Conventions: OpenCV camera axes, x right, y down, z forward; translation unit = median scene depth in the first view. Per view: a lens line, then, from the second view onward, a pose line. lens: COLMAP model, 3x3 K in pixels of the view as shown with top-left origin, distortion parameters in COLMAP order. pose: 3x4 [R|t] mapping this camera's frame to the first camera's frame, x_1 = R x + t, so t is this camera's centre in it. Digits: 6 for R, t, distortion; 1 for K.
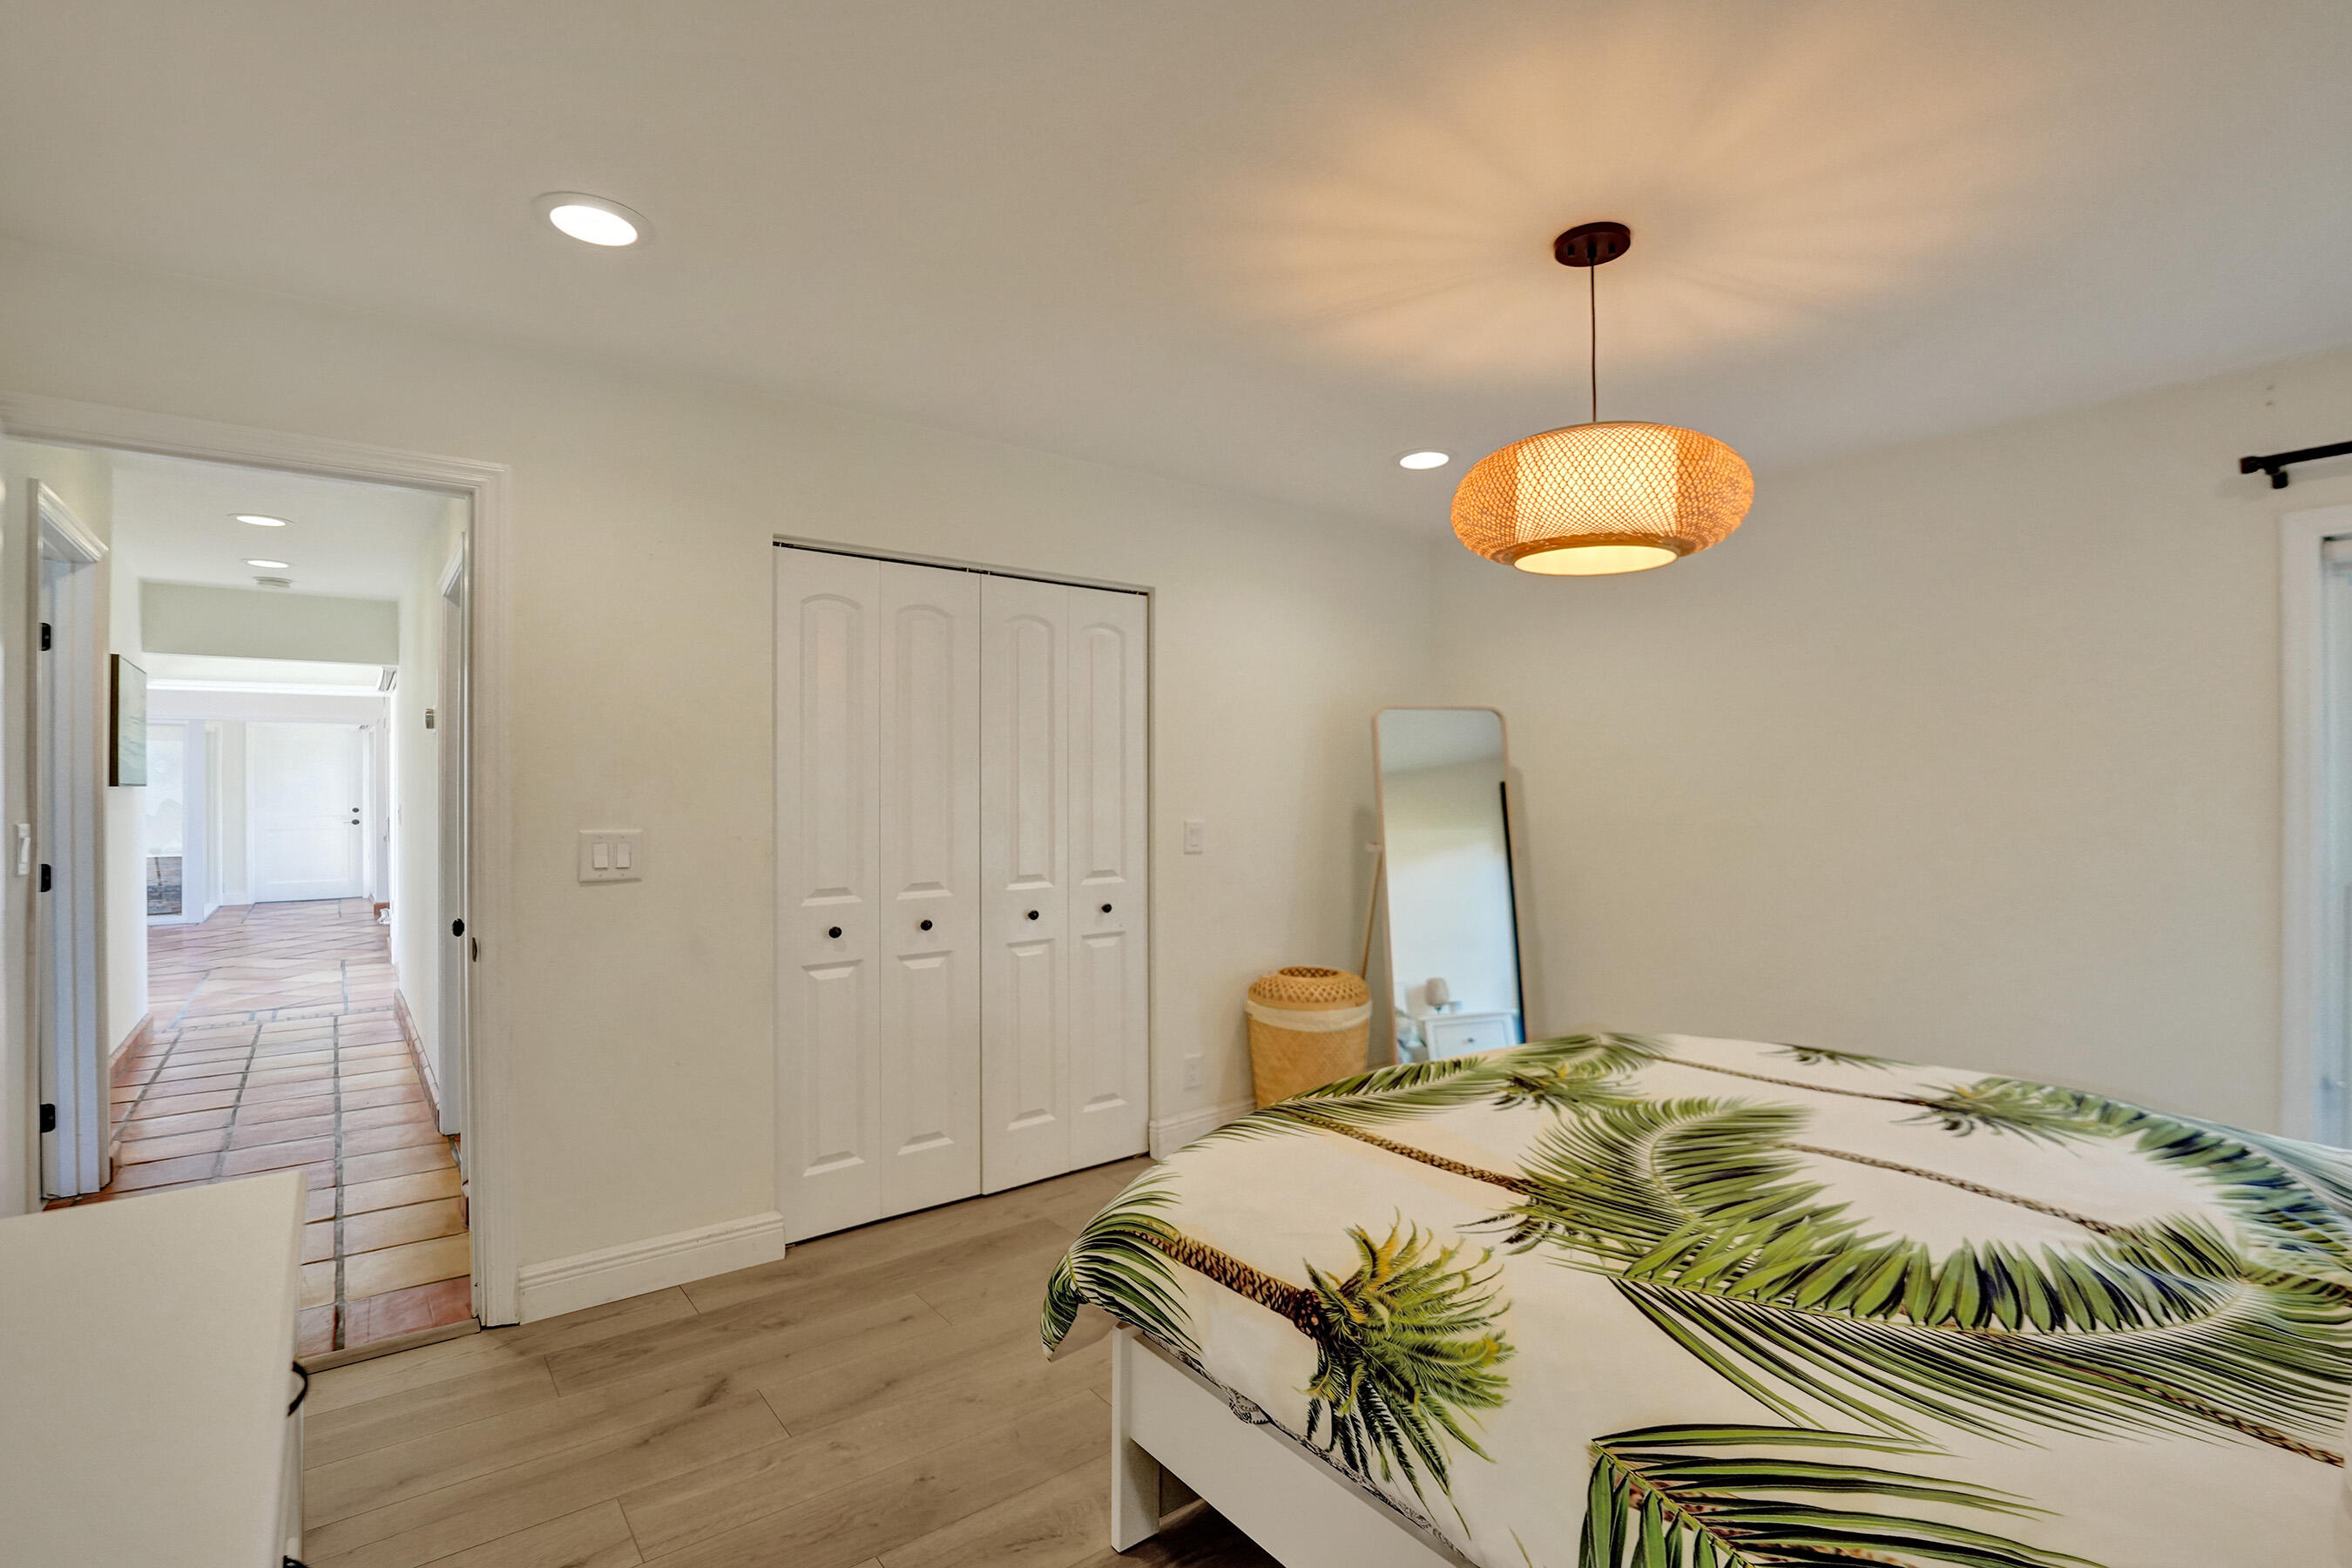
lens RADIAL K [[1078.4, 0, 1189.8], [0, 1078.4, 780.1], [0, 0, 1]] dist [-0.025880, 0.002044]
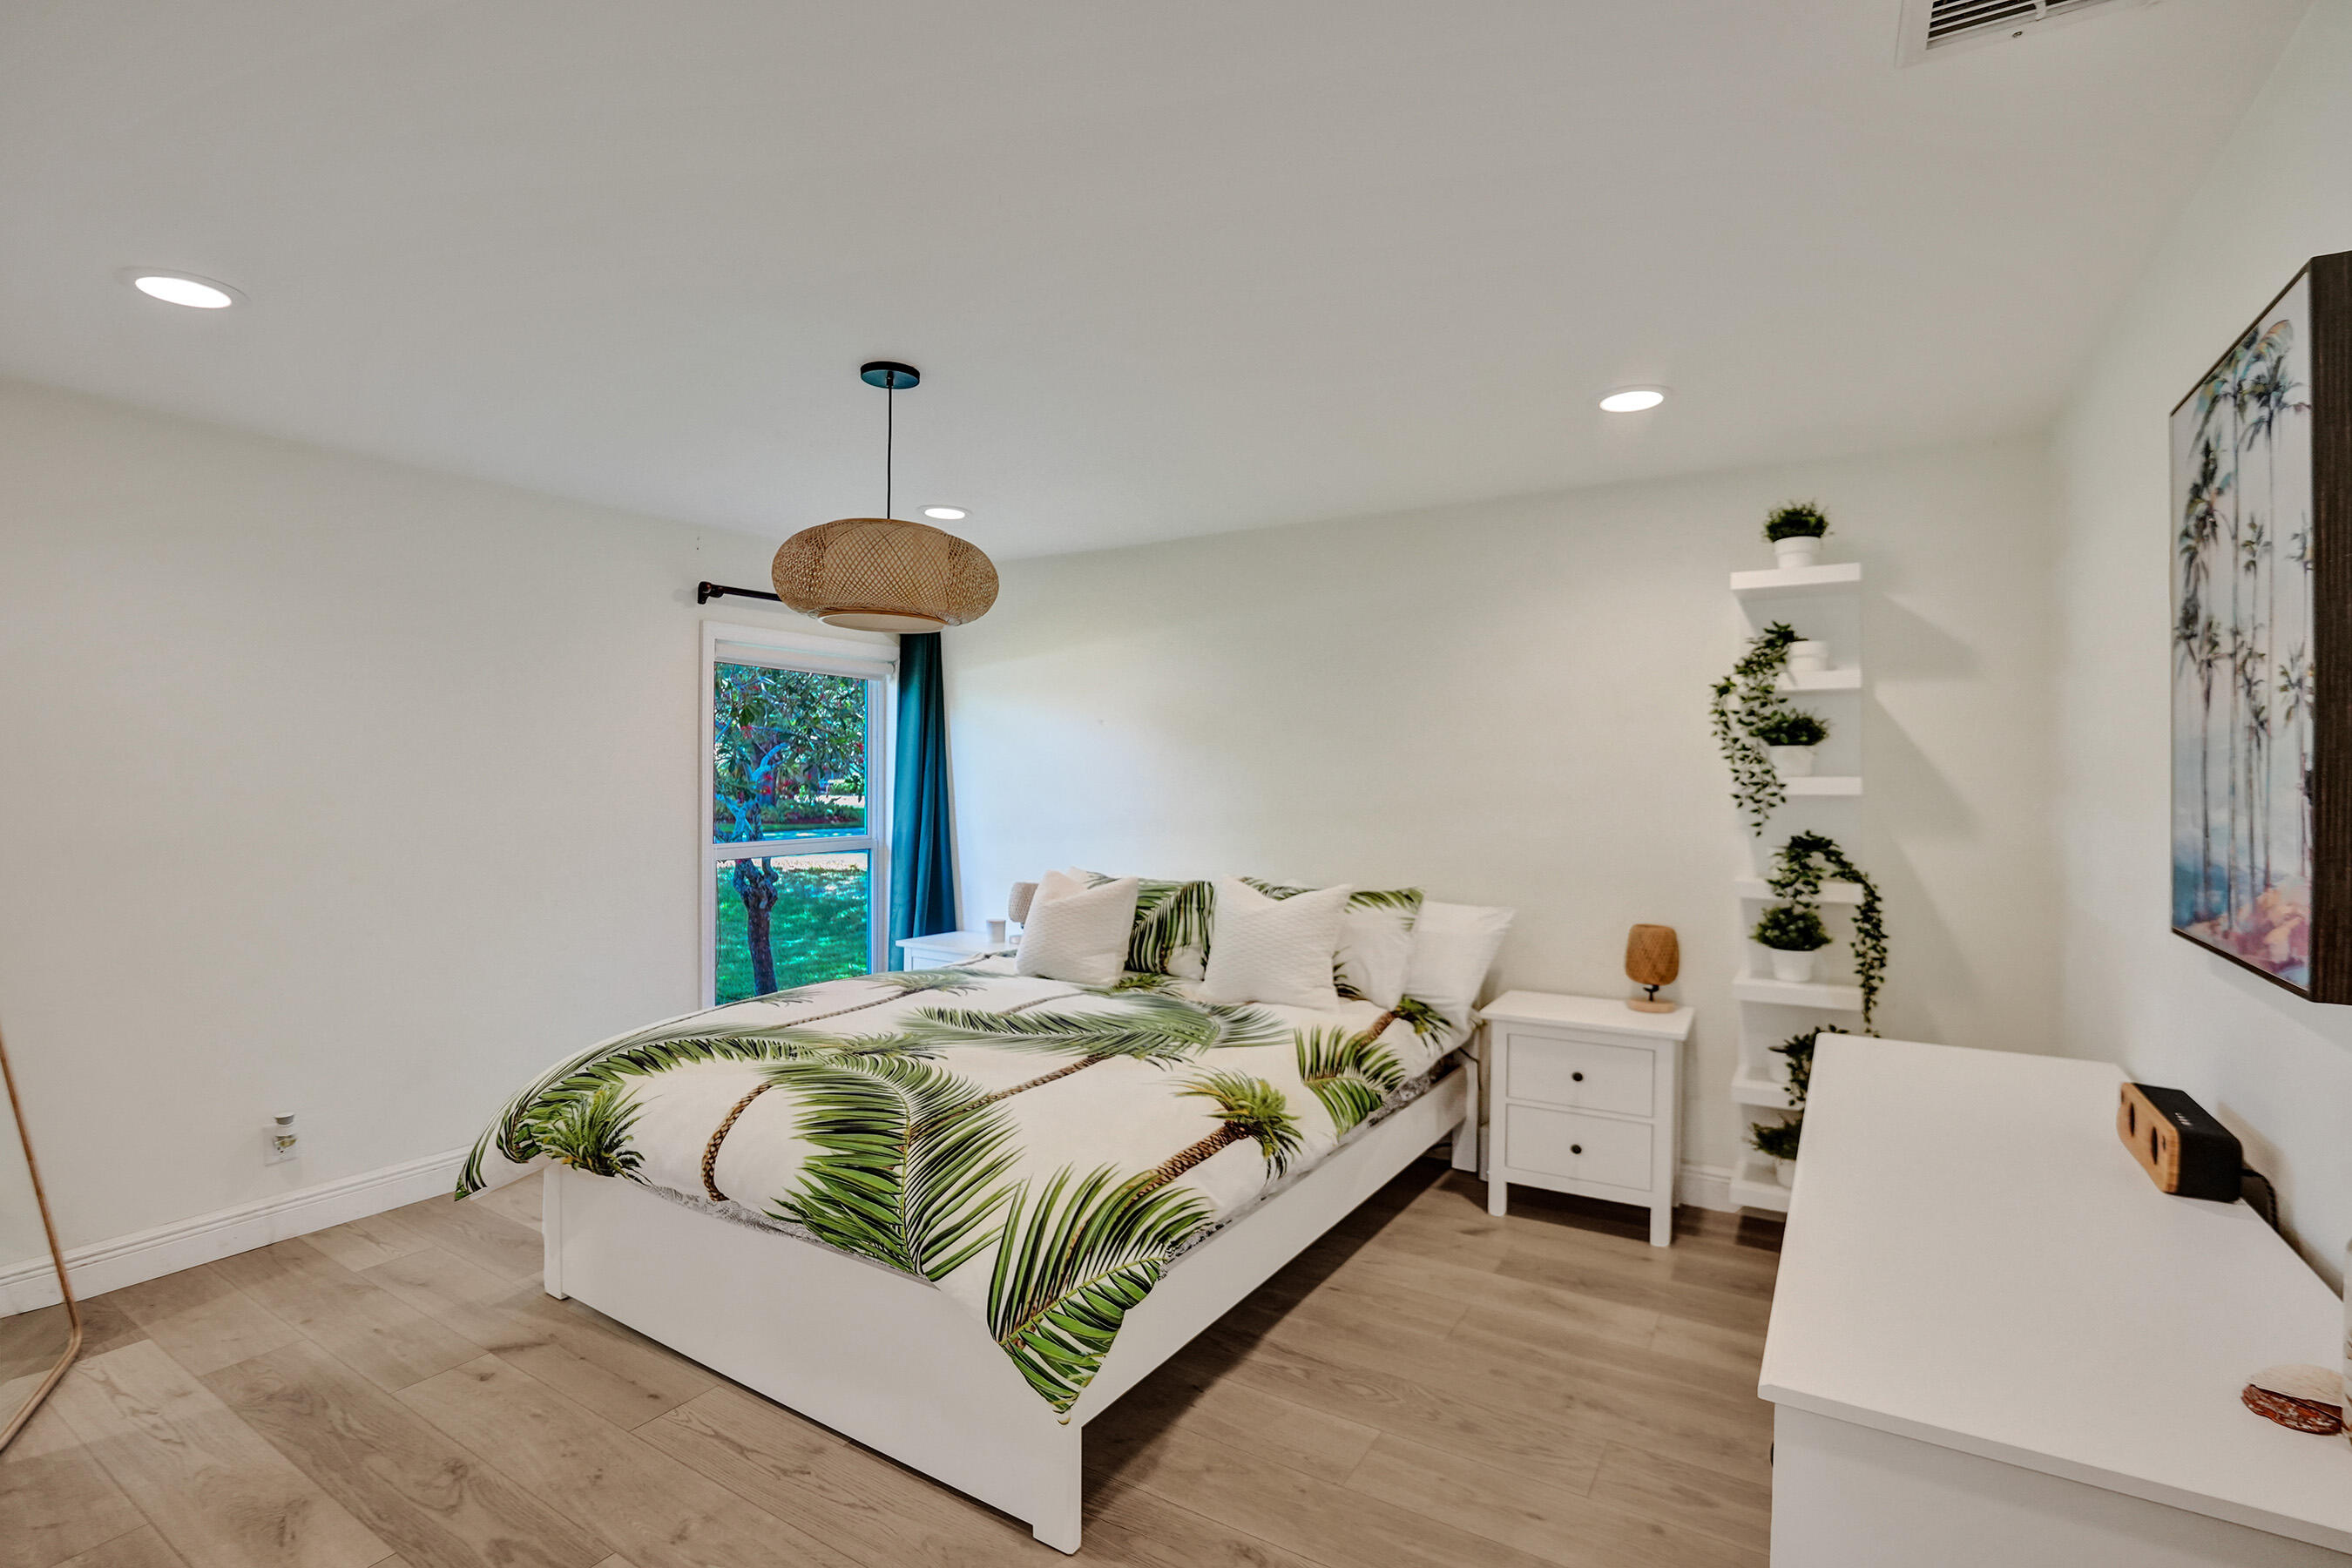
lens RADIAL K [[1078.4, 0, 1193.8], [0, 1078.4, 785.8], [0, 0, 1]] dist [-0.025880, 0.002044]
pose [[-0.346306, -0.000779, 0.938121, -1.129473], [-0.002864, 0.999996, -0.000227, -0.014010], [-0.938117, -0.002766, -0.346307, 1.327979]]
